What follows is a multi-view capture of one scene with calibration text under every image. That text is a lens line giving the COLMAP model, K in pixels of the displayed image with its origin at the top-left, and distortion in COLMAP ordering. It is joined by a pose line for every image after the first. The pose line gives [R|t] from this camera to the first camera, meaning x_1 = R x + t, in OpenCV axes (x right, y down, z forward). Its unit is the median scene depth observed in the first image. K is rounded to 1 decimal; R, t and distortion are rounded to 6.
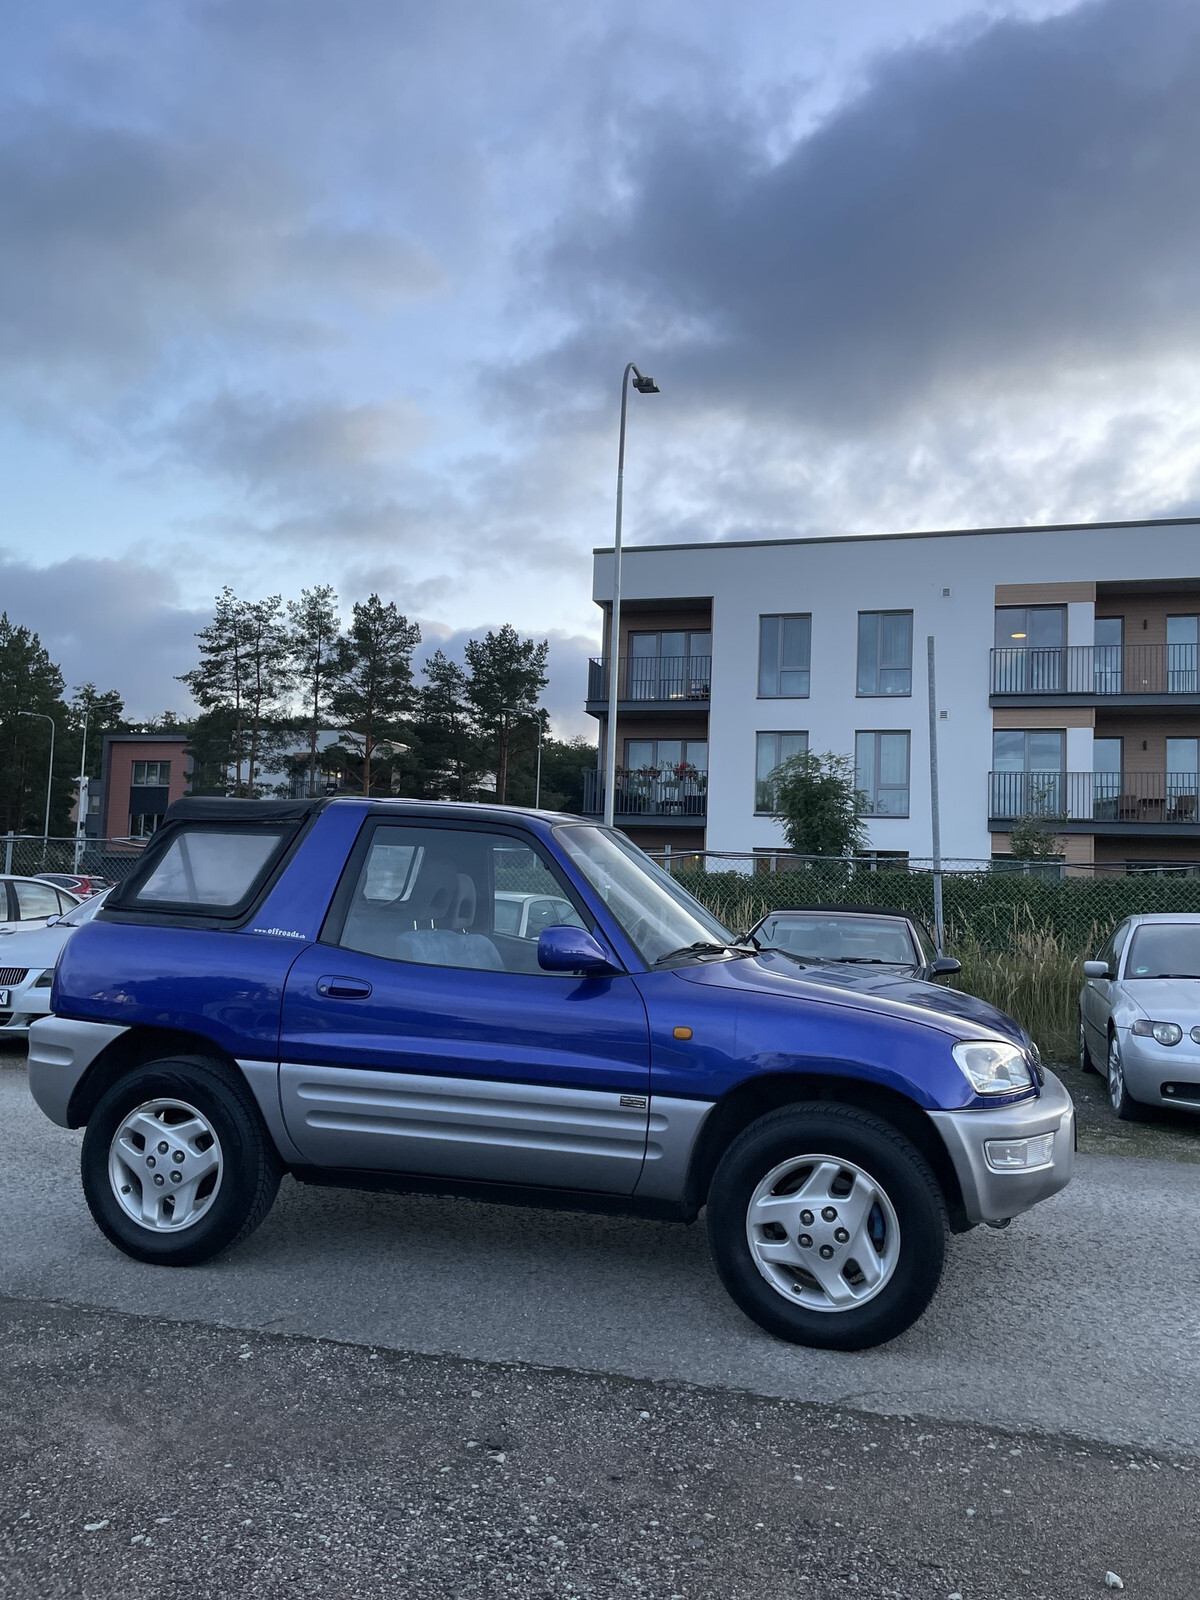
lens RADIAL K [[1189.1, 0, 600.0], [0, 1189.1, 800.0], [0, 0, 1]] dist [0.003248, 0.000795]
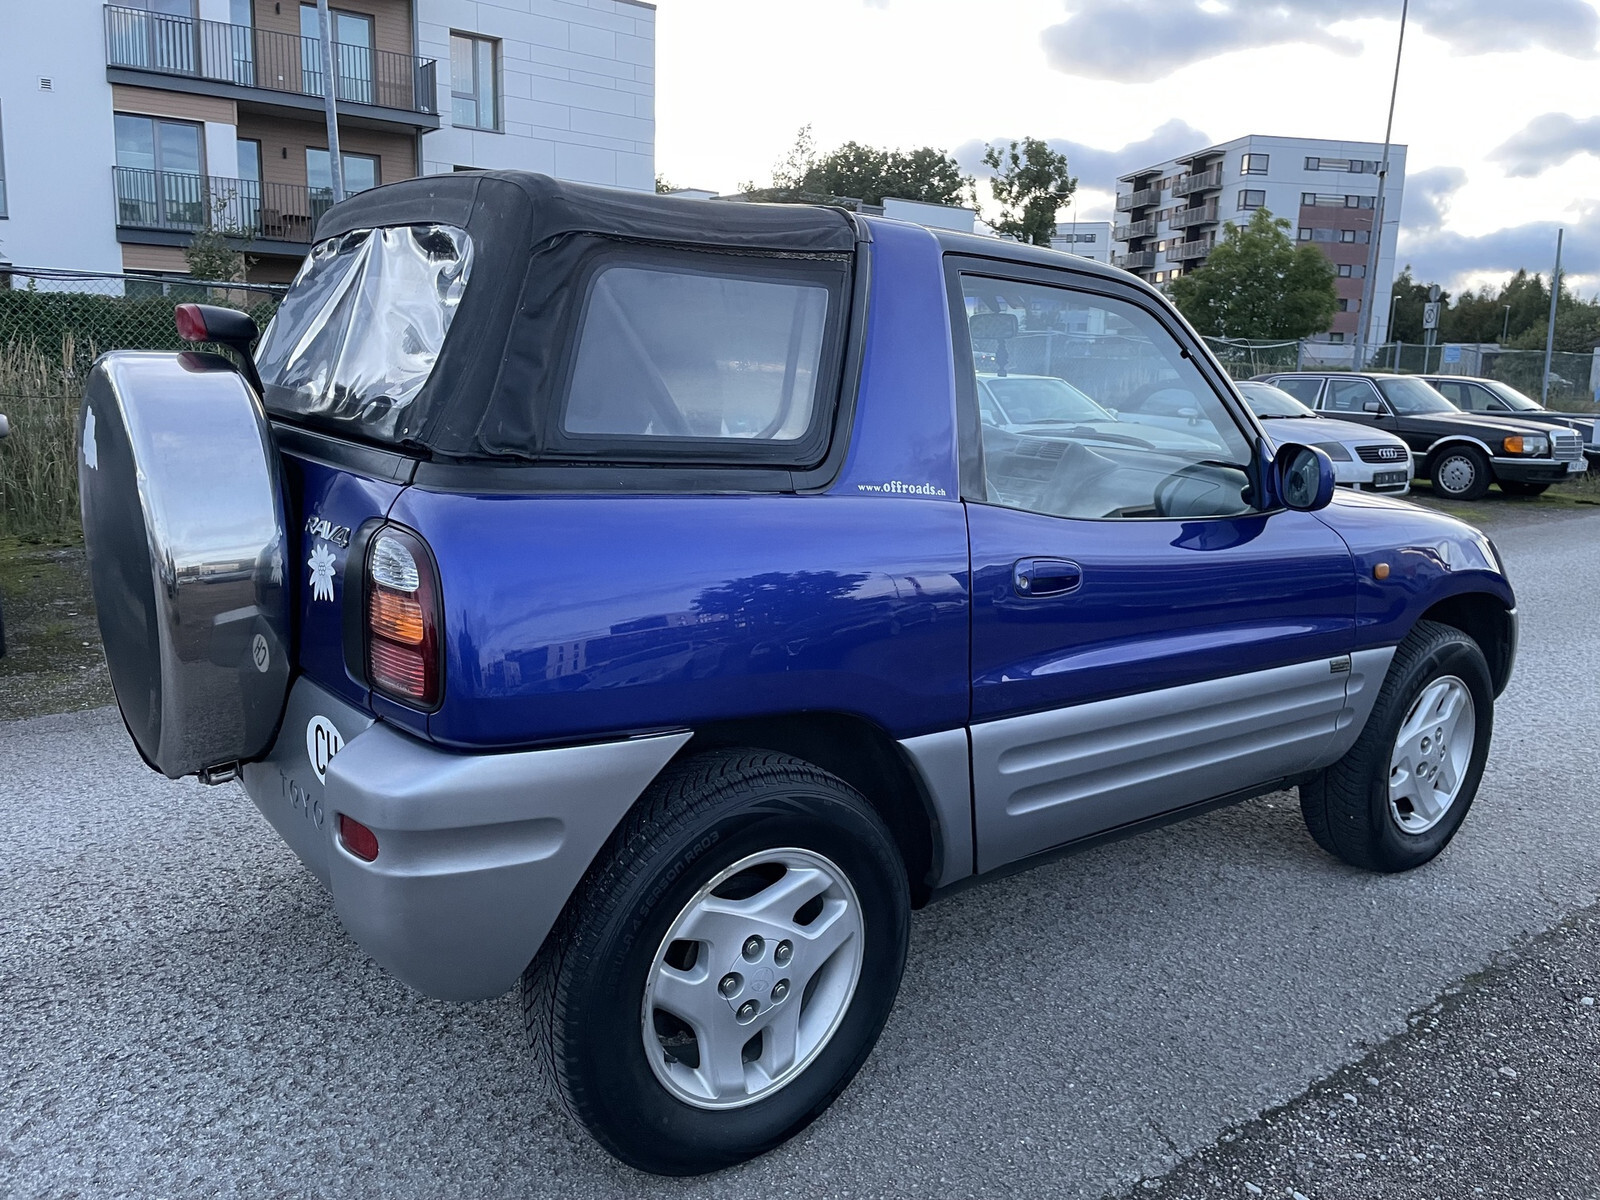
lens RADIAL K [[1201.9, 0, 804.1], [0, 1201.9, 595.7], [0, 0, 1]] dist [0.099372, -0.133757]
pose [[0.618494, -0.163440, 0.768604, -0.702963], [-0.074679, 0.961477, 0.264548, 0.021809], [-0.782233, -0.221020, 0.582462, 0.720081]]
